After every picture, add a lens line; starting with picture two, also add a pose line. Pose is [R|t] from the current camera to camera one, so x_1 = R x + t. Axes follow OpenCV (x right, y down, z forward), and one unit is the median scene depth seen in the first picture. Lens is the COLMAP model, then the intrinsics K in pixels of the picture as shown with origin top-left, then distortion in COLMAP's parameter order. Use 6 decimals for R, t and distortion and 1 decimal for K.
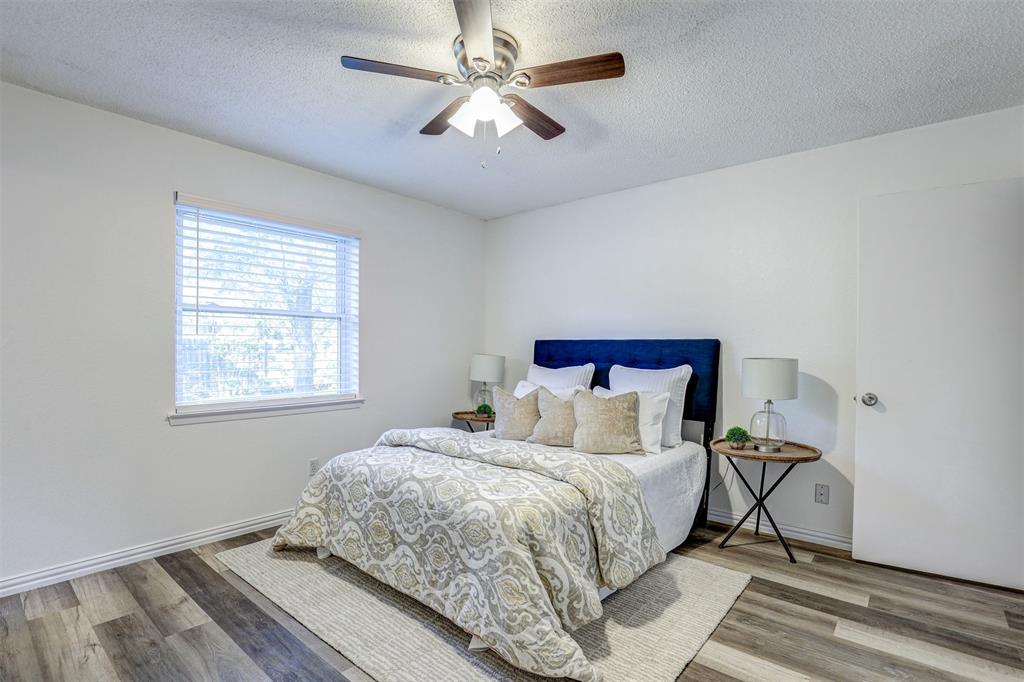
lens RADIAL K [[481.1, 0, 511.5], [0, 481.1, 357.5], [0, 0, 1]] dist [-0.028935, 0.000143]
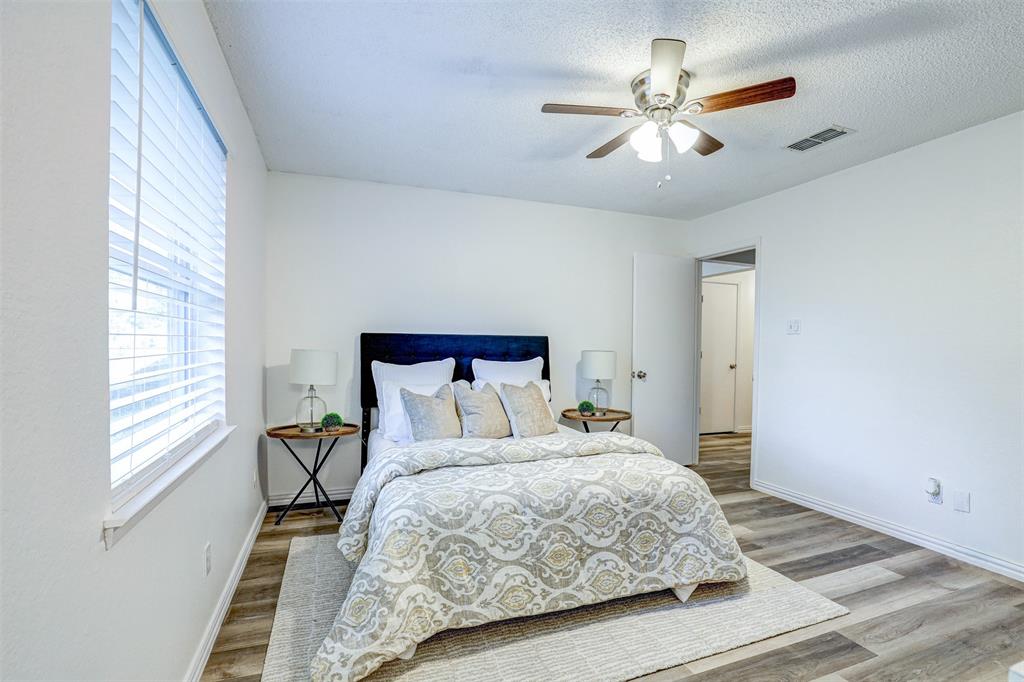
lens RADIAL K [[481.1, 0, 511.5], [0, 481.1, 357.5], [0, 0, 1]] dist [-0.028935, 0.000143]
pose [[0.491303, -0.023728, 0.870666, -1.070926], [0.008580, 0.999712, 0.022403, -0.016772], [-0.870947, -0.003536, 0.491365, 0.651992]]
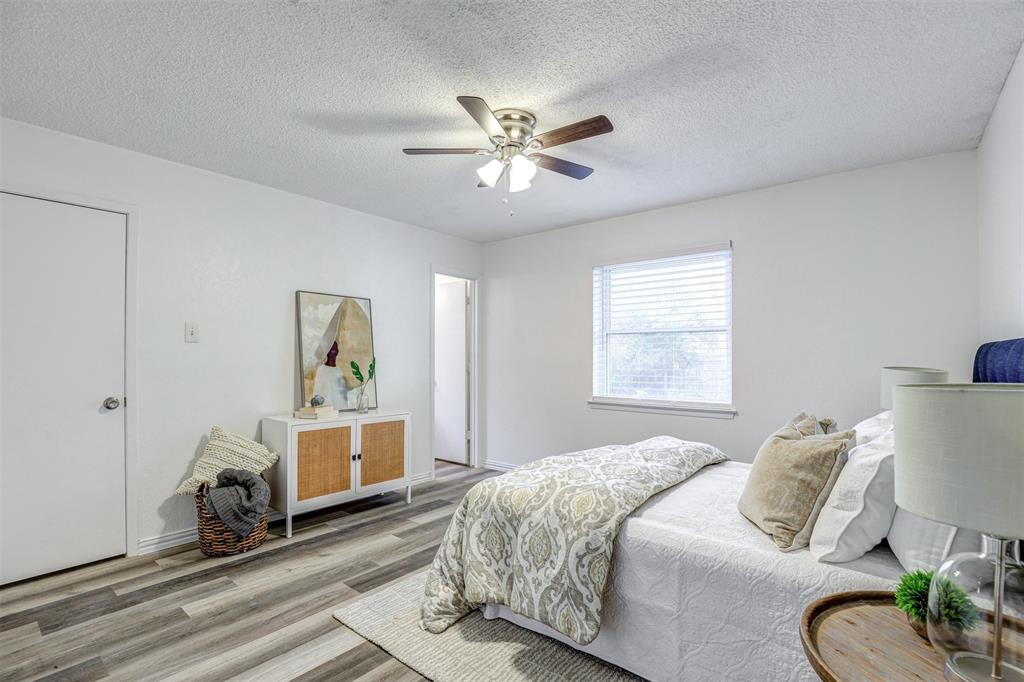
lens RADIAL K [[481.1, 0, 511.5], [0, 481.1, 357.5], [0, 0, 1]] dist [-0.028935, 0.000143]
pose [[0.019089, -0.004004, -0.999810, 1.039489], [-0.022043, 0.999747, -0.004425, -0.011360], [0.999575, 0.022123, 0.018995, 0.857634]]
